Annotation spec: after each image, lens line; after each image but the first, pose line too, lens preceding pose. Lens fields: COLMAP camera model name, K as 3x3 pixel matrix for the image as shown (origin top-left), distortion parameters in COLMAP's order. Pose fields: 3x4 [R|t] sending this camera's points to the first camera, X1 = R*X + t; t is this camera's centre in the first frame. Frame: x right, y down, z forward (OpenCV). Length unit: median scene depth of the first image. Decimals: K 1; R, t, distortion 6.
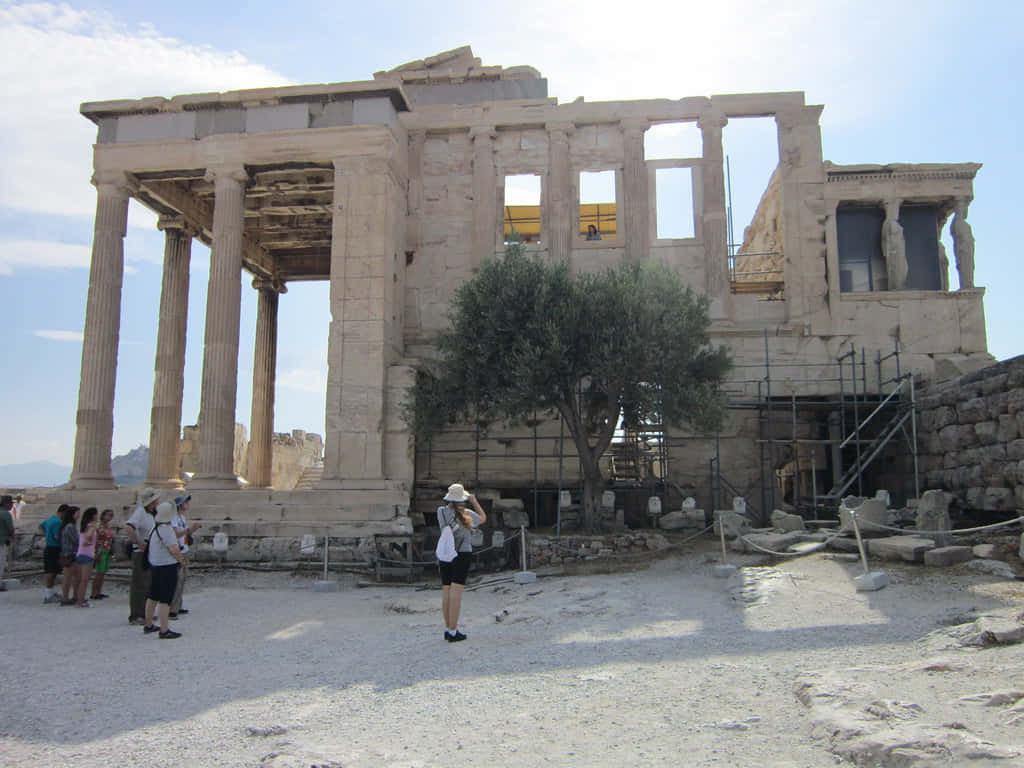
lens RADIAL K [[799.3, 0, 491.6], [0, 799.3, 383.1], [0, 0, 1]] dist [-0.053318, -0.000382]
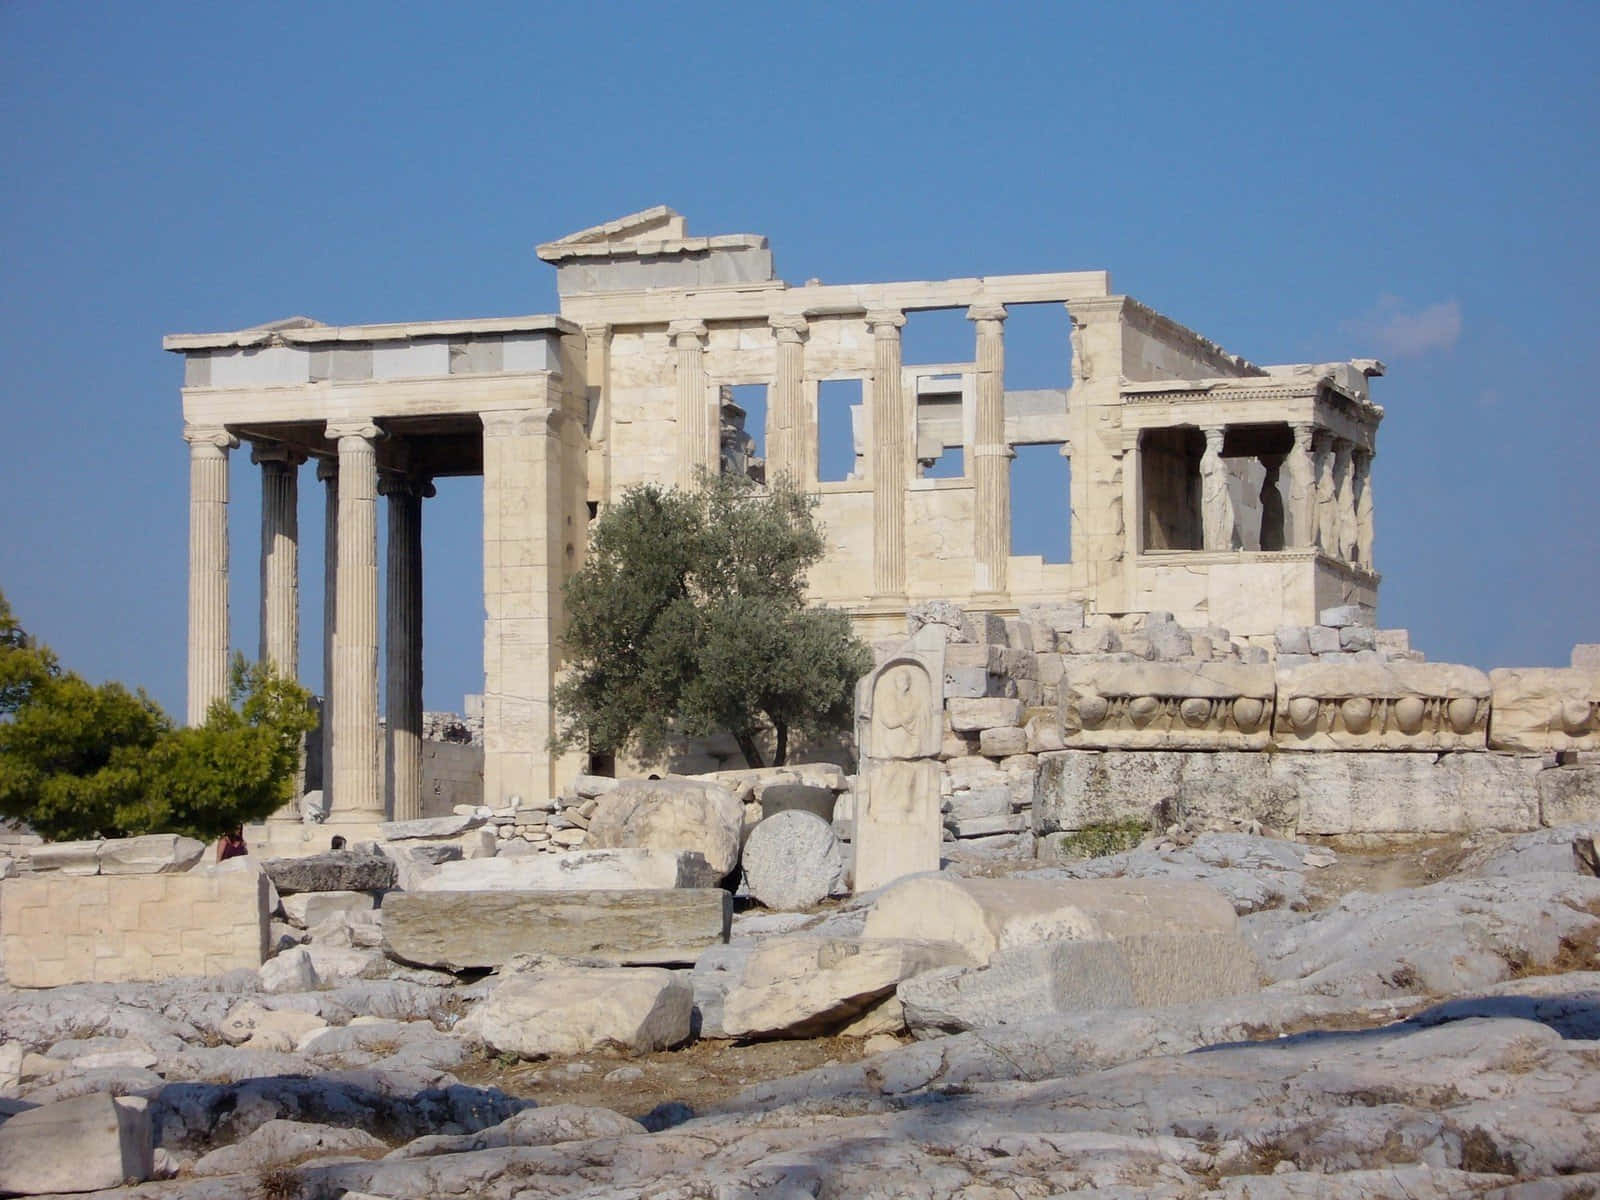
lens RADIAL K [[4400.4, 0, 800.0], [0, 4400.4, 600.0], [0, 0, 1]] dist [0.053357, -1.764652]
pose [[0.983794, -0.024118, -0.177675, 0.861523], [0.036162, 0.997239, 0.064865, -0.352593], [0.175619, -0.070238, 0.981949, -3.173578]]
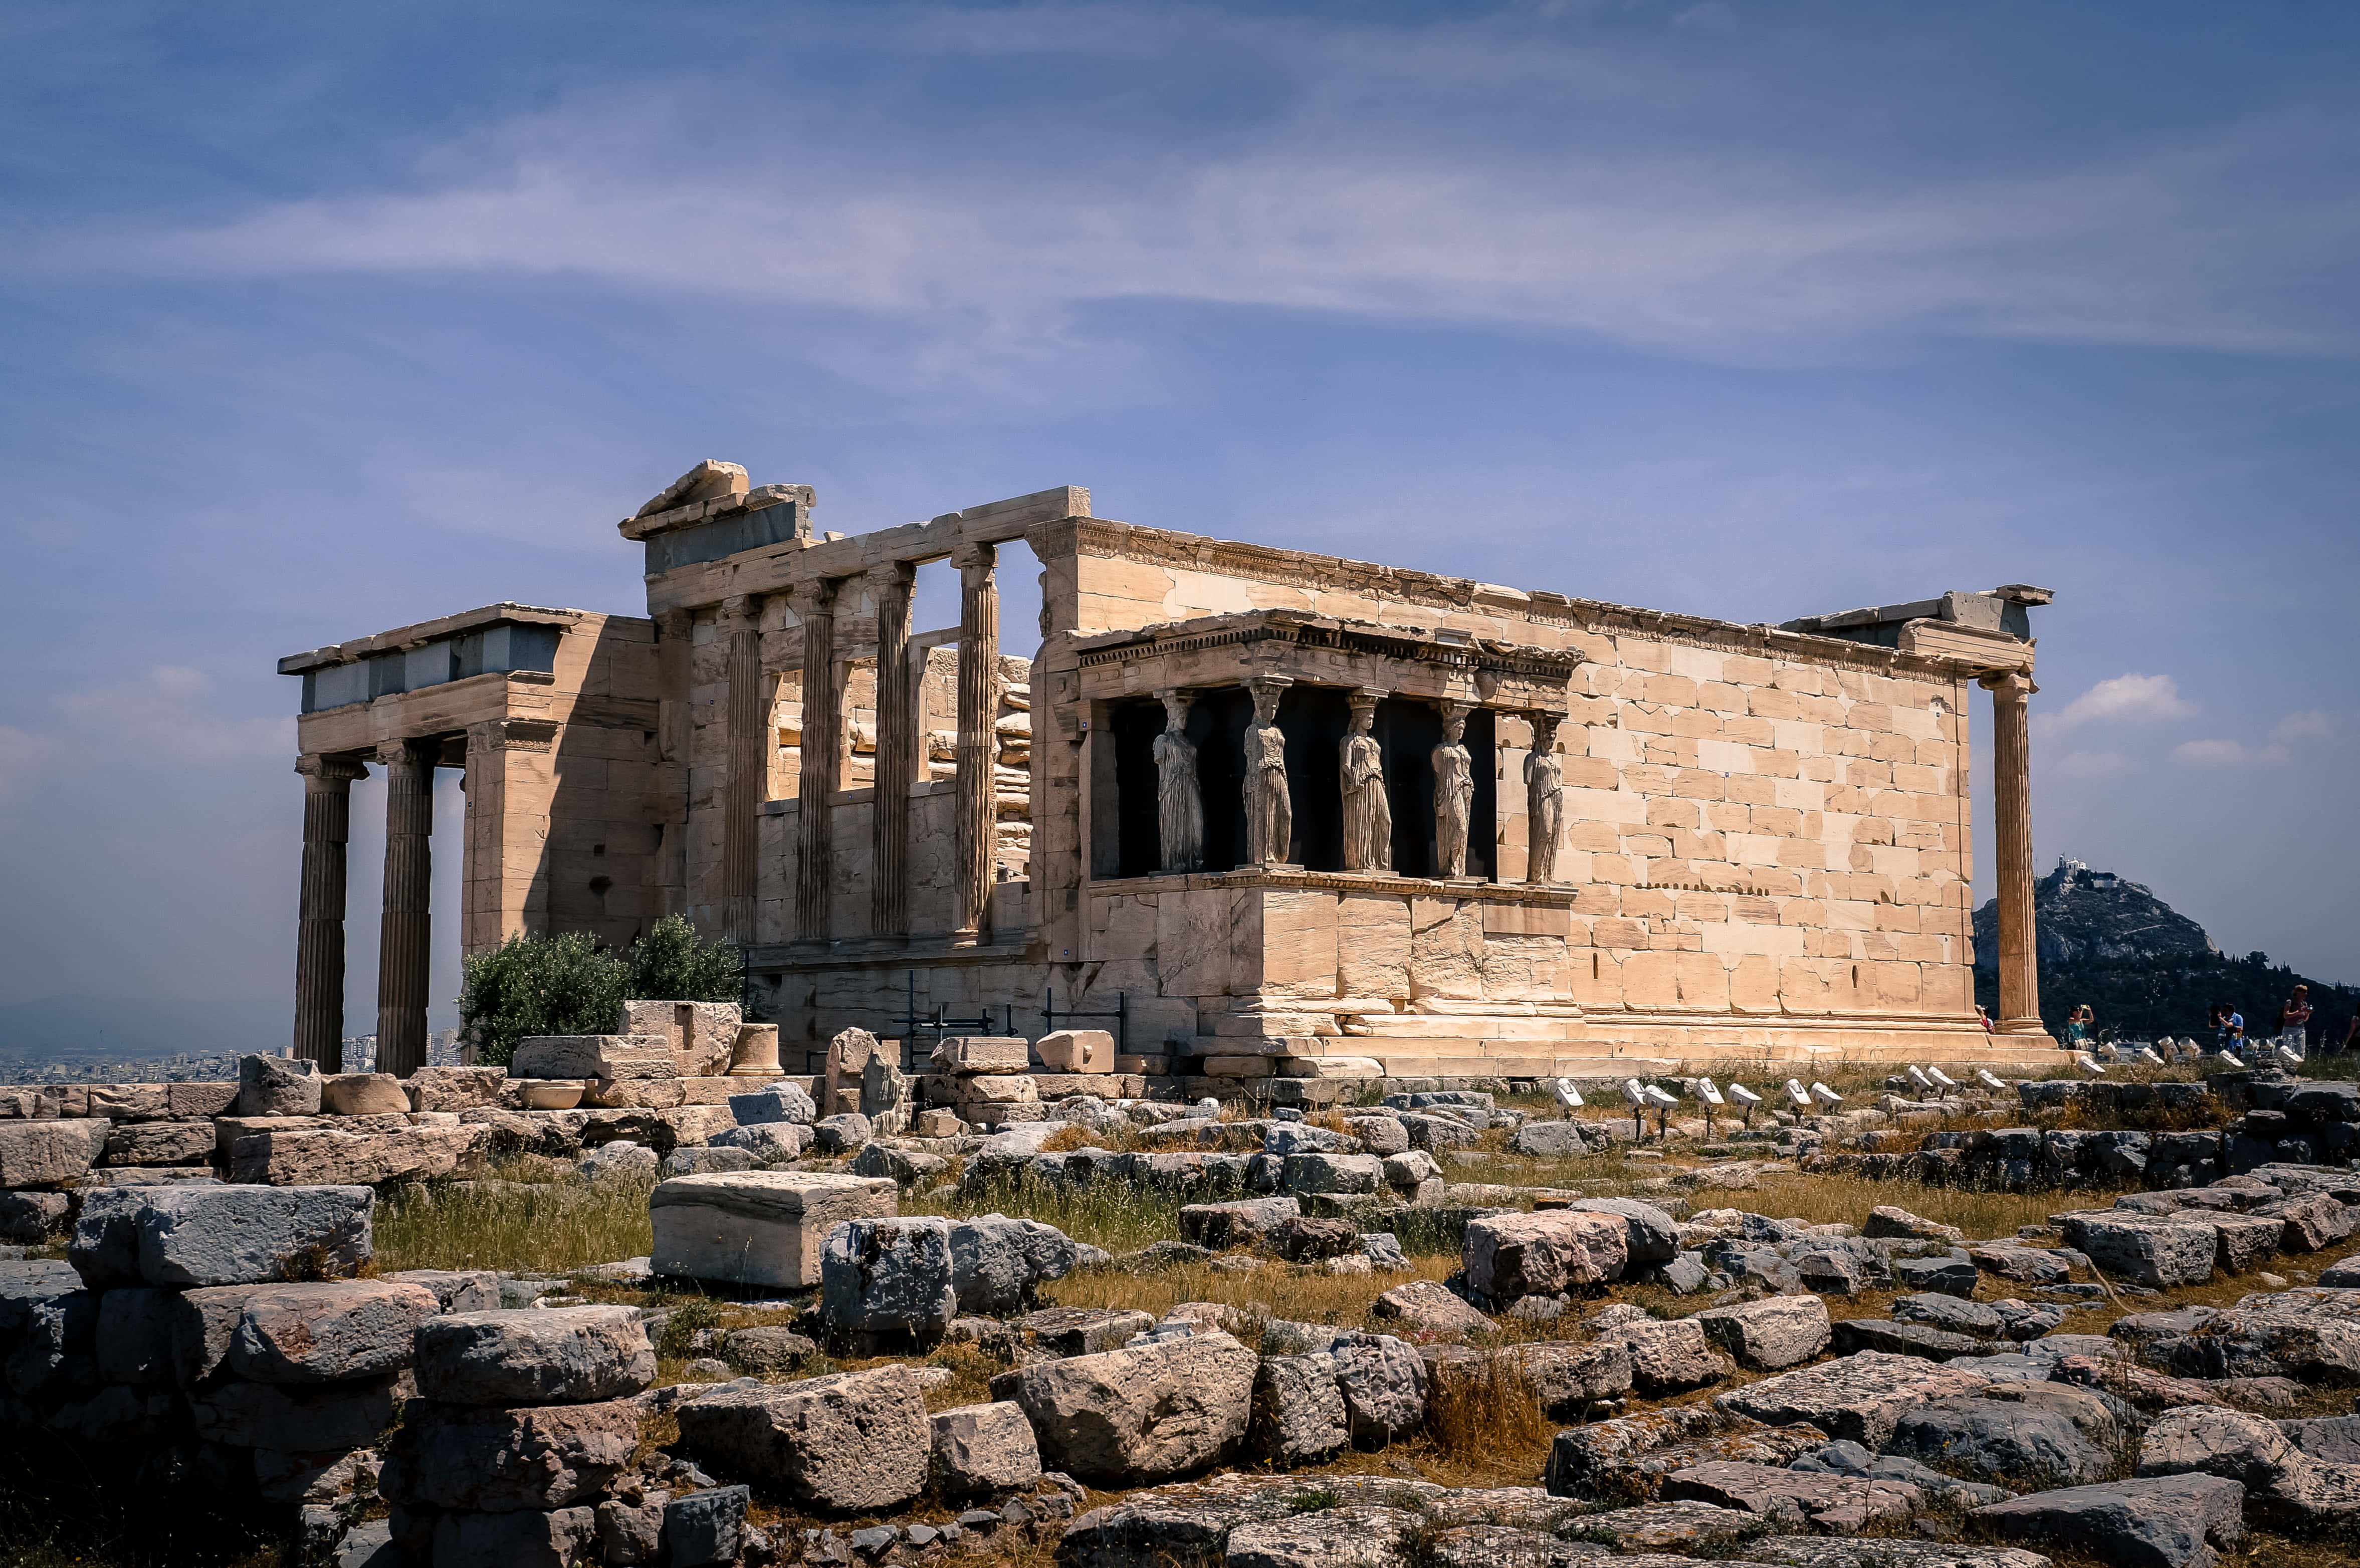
lens RADIAL K [[2798.8, 0, 1180.0], [0, 2798.8, 784.0], [0, 0, 1]] dist [0.076153, -0.002811]
pose [[0.753247, -0.065750, -0.654443, 1.714449], [0.096522, 0.995269, 0.011103, -0.191945], [0.650617, -0.071532, 0.756030, -0.392643]]
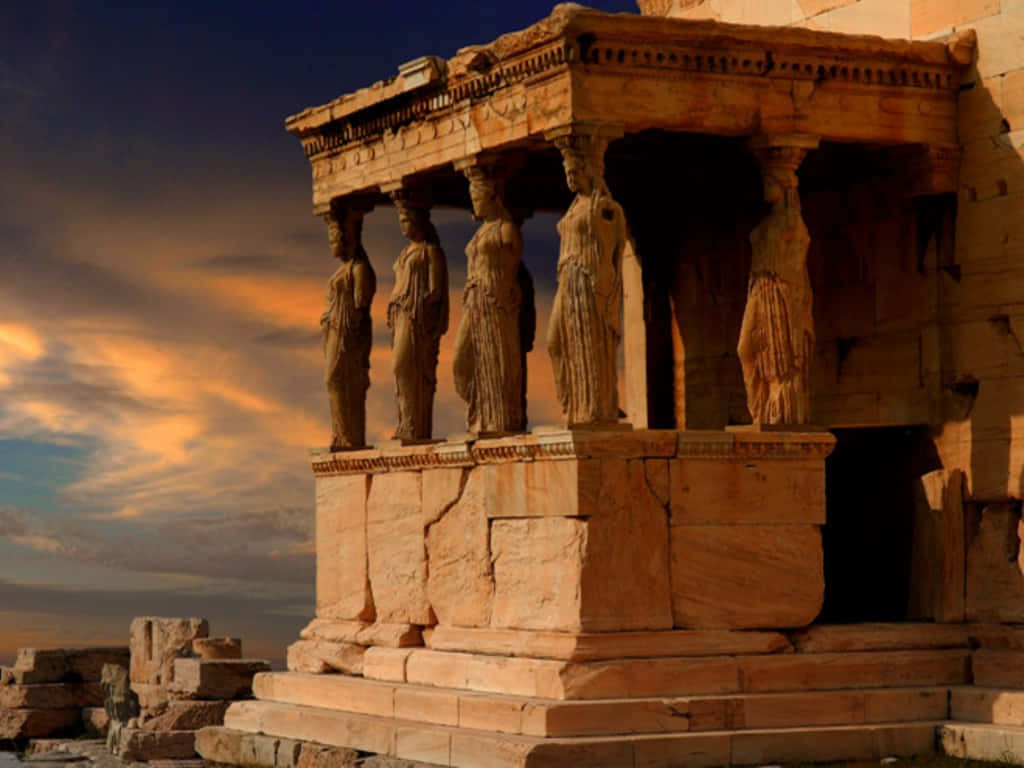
lens RADIAL K [[2816.3, 0, 512.0], [0, 2816.3, 384.0], [0, 0, 1]] dist [0.053357, -1.764652]
pose [[-0.842184, -0.022934, -0.538702, 1.260713], [0.088146, 0.979798, -0.179517, 0.105265], [0.531936, -0.198670, -0.823149, 2.144655]]
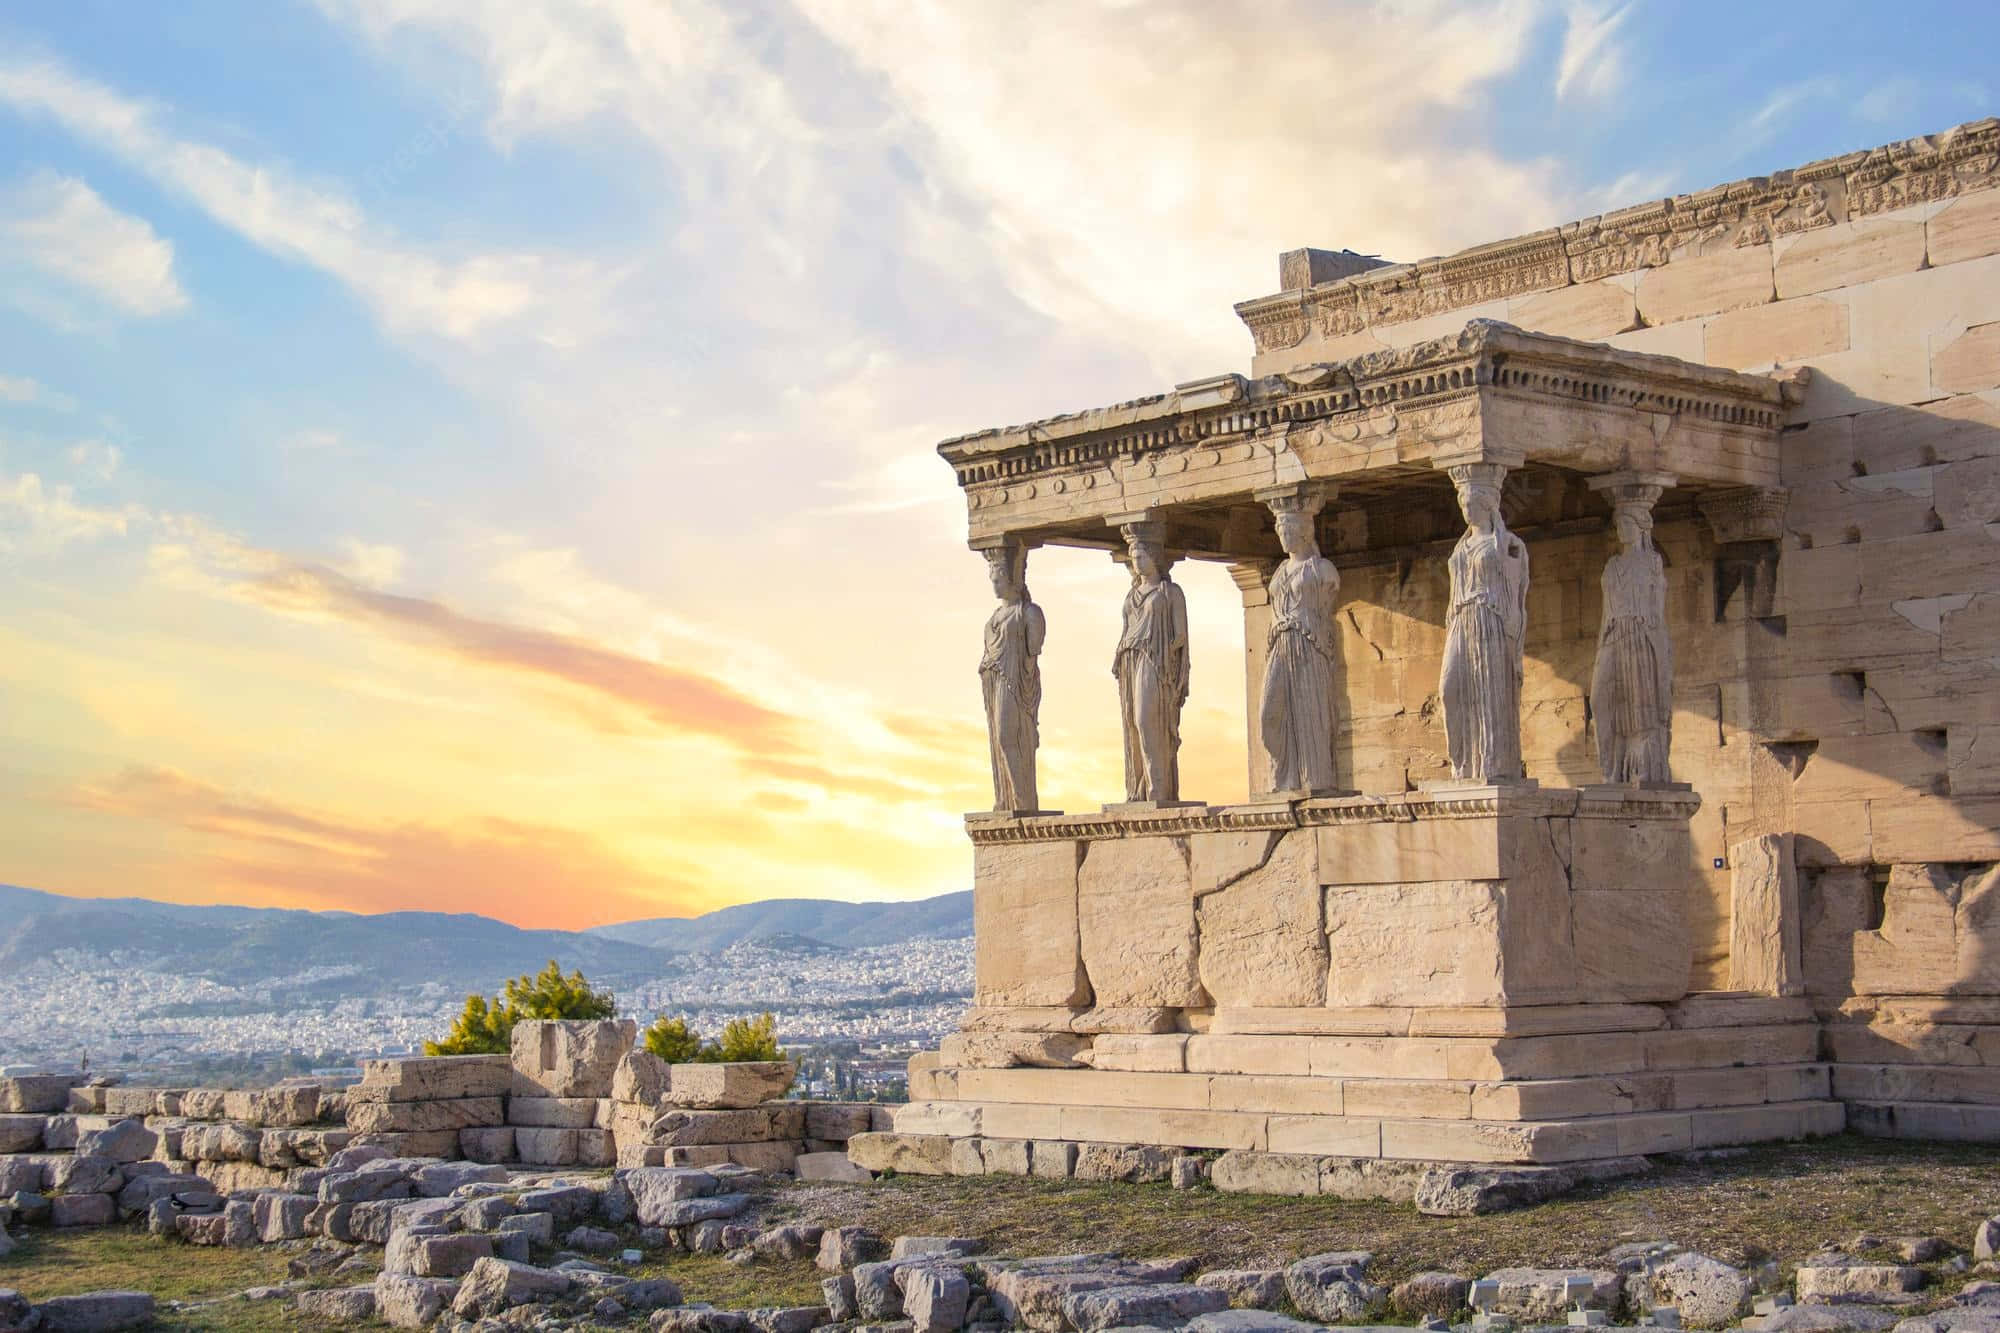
lens RADIAL K [[3153.0, 0, 1002.6], [0, 3153.0, 712.5], [0, 0, 1]] dist [0.031522, 0.788521]
pose [[-0.661463, -0.045259, -0.748611, 1.609204], [0.127997, 0.976720, -0.172146, 0.073661], [0.738975, -0.209688, -0.640271, 1.844607]]
